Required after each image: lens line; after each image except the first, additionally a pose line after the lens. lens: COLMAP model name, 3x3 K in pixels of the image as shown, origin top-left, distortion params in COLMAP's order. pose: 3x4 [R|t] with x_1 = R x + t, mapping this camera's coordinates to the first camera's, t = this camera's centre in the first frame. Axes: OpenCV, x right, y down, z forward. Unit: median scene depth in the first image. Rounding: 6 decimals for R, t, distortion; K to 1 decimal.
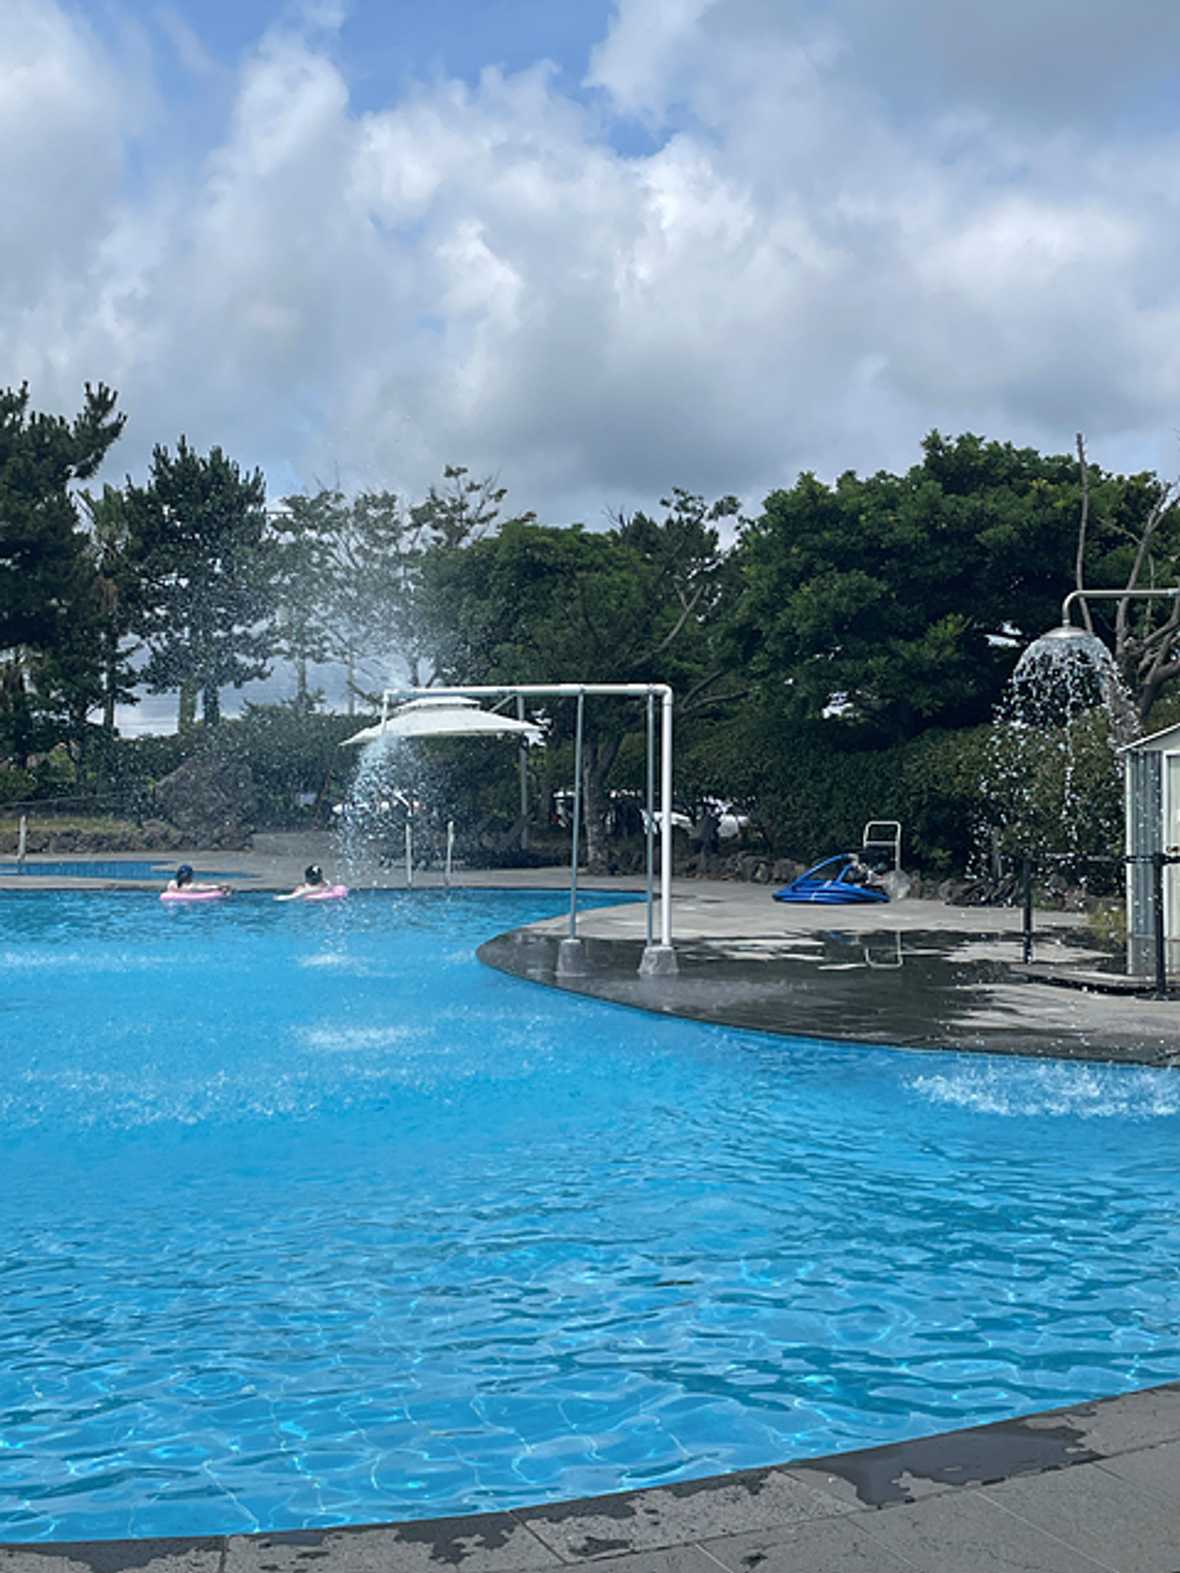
lens RADIAL K [[2069.2, 0, 583.8], [0, 2069.2, 779.4], [0, 0, 1]] dist [0.043121, 0.000000]
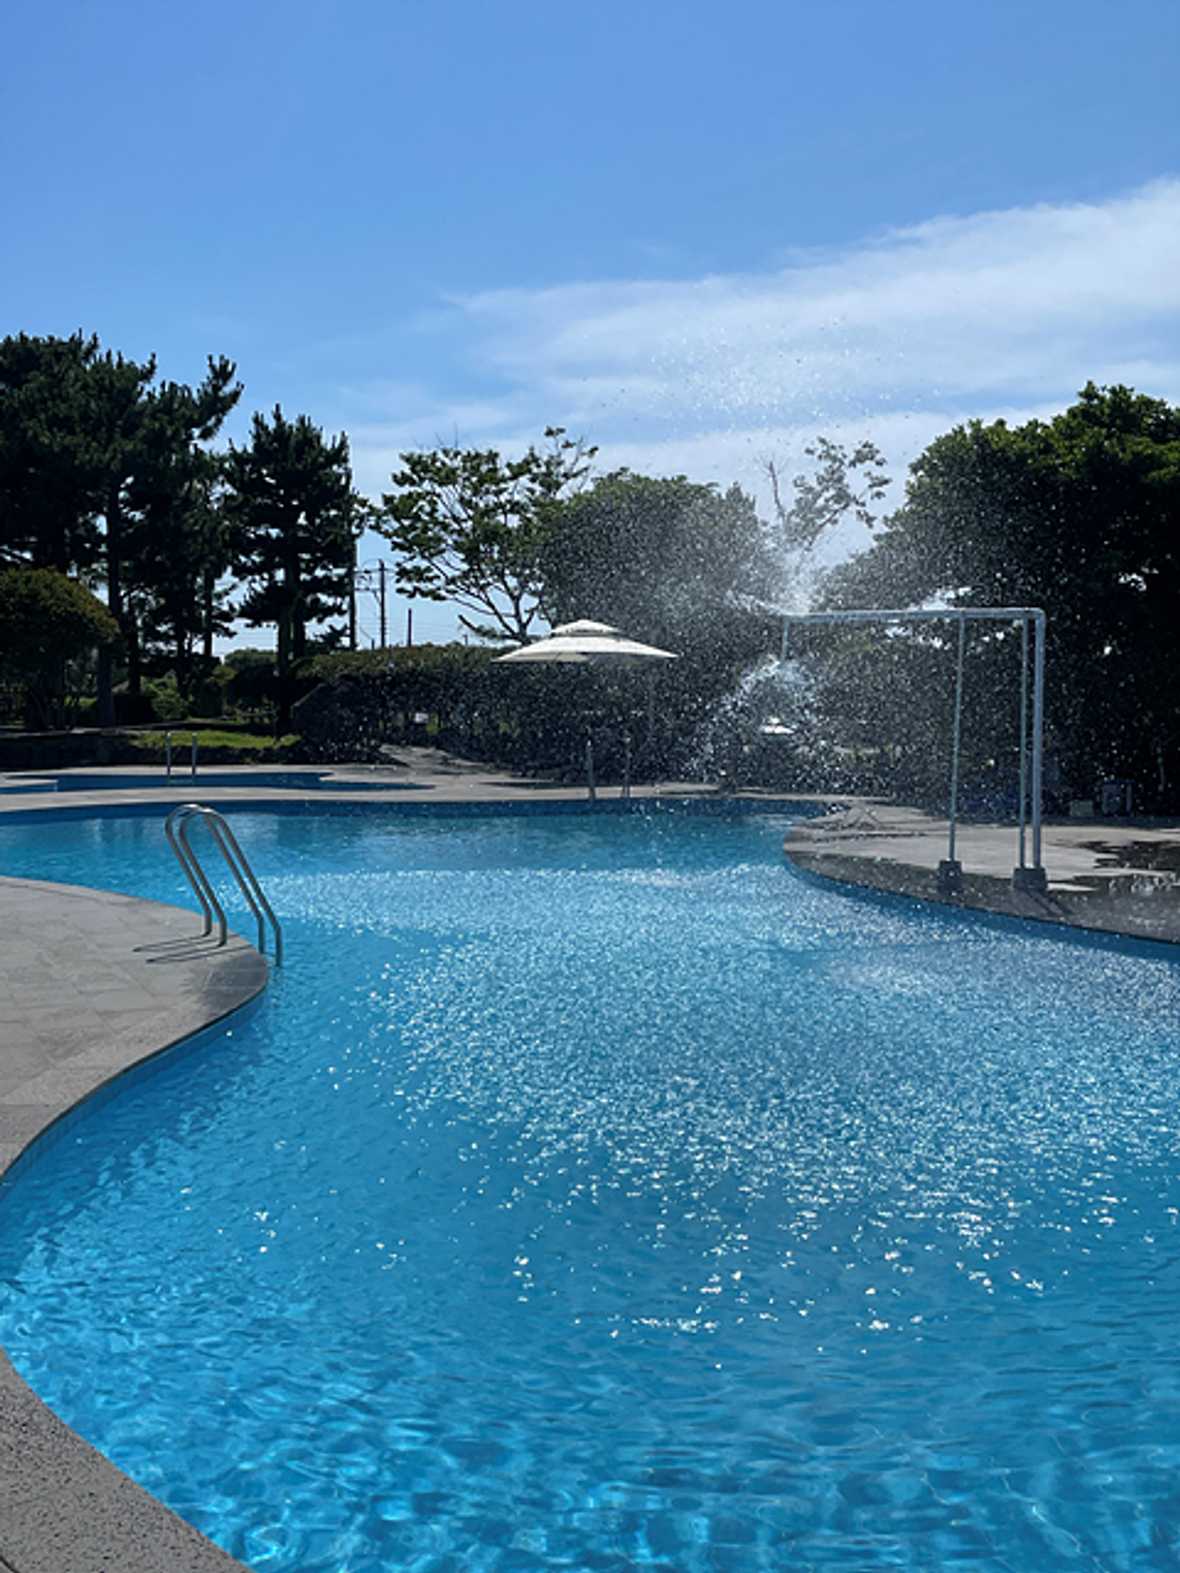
lens RADIAL K [[1662.9, 0, 603.7], [0, 1662.9, 773.2], [0, 0, 1]] dist [0.035562, 0.000000]
pose [[0.999014, -0.006115, 0.043964, -0.063271], [0.004123, 0.998967, 0.045256, -0.001112], [-0.044195, -0.045031, 0.998008, 0.058757]]
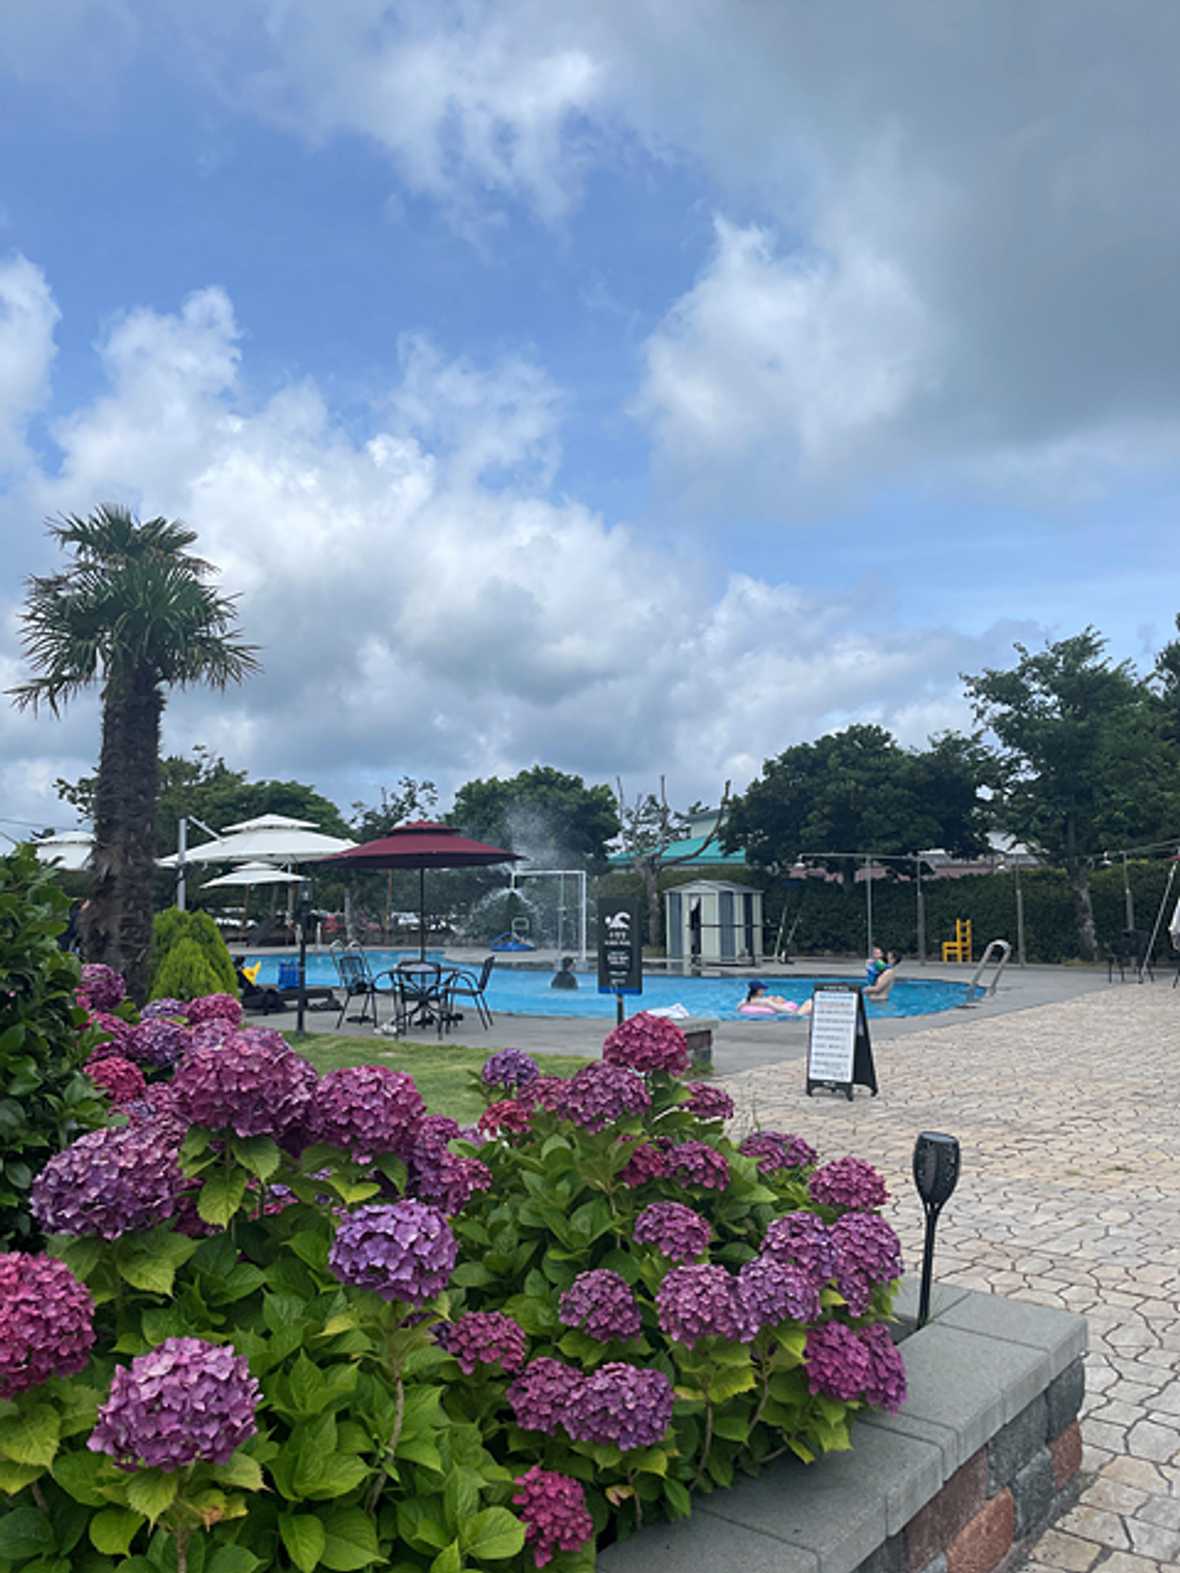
lens RADIAL K [[1190.0, 0, 599.1], [0, 1190.0, 796.7], [0, 0, 1]] dist [0.062930, -0.054789]
pose [[0.874286, 0.036520, 0.484036, -0.233010], [0.005282, 0.996391, -0.084718, -0.002115], [-0.485383, 0.076624, 0.870938, -0.151818]]
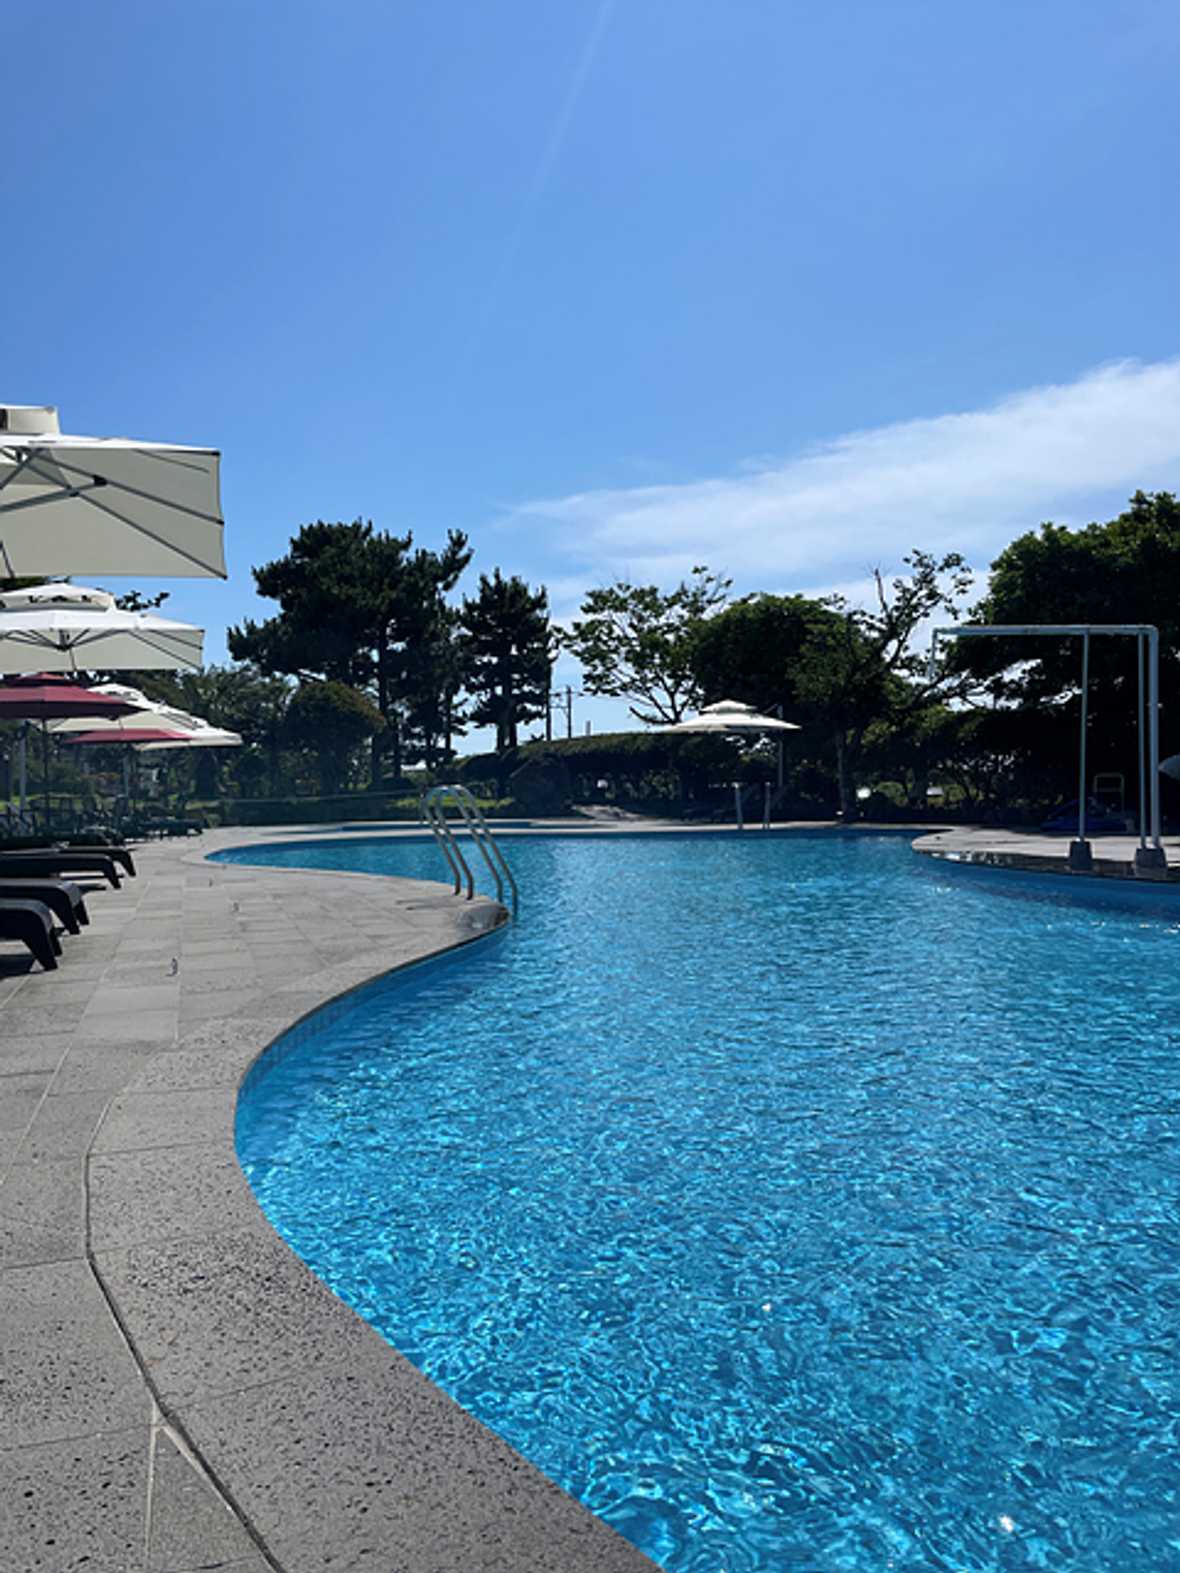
lens RADIAL K [[1190.0, 0, 583.3], [0, 1190.0, 781.5], [0, 0, 1]] dist [0.062930, -0.054789]
pose [[0.997104, -0.017294, -0.074063, -0.070926], [0.016698, 0.999823, -0.008663, 0.012965], [0.074200, 0.007401, 0.997216, 0.089145]]
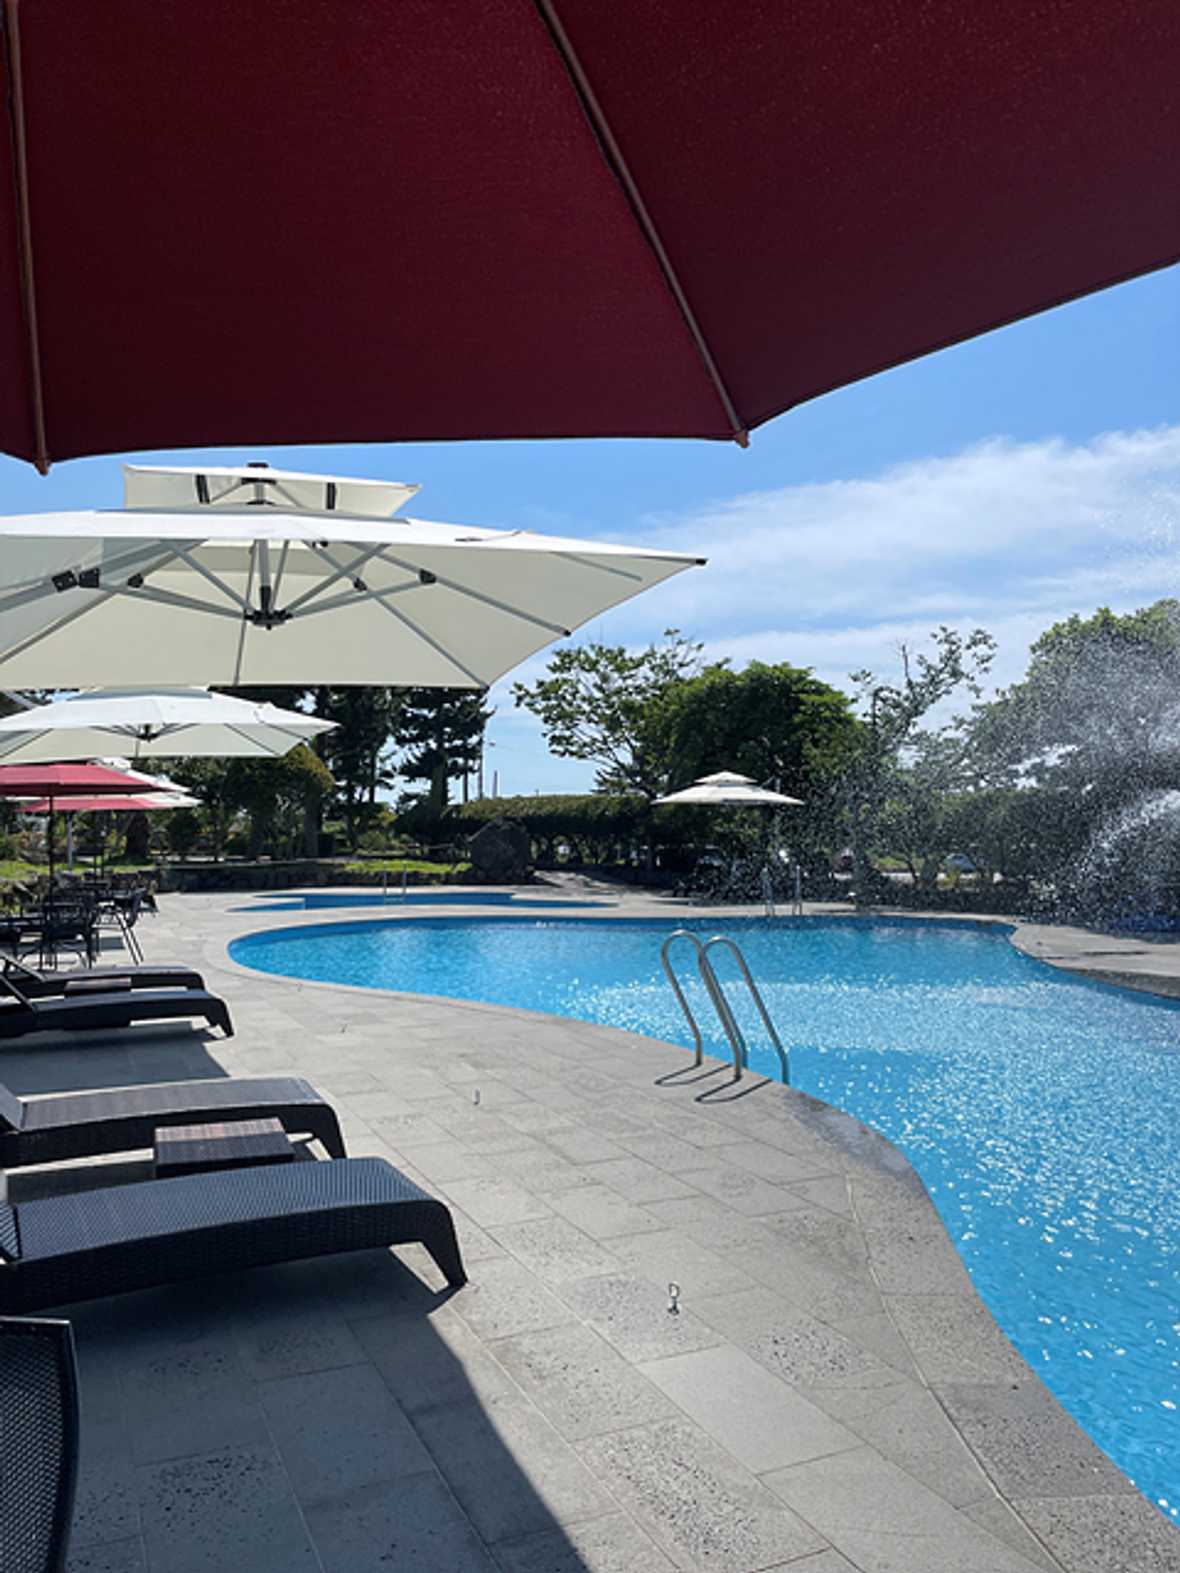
lens RADIAL K [[1190.0, 0, 589.9], [0, 1190.0, 770.5], [0, 0, 1]] dist [0.062930, -0.054789]
pose [[0.999546, -0.001862, 0.030084, -0.122478], [0.003516, 0.998478, -0.055033, -0.000252], [-0.029936, 0.055114, 0.998031, 0.116986]]
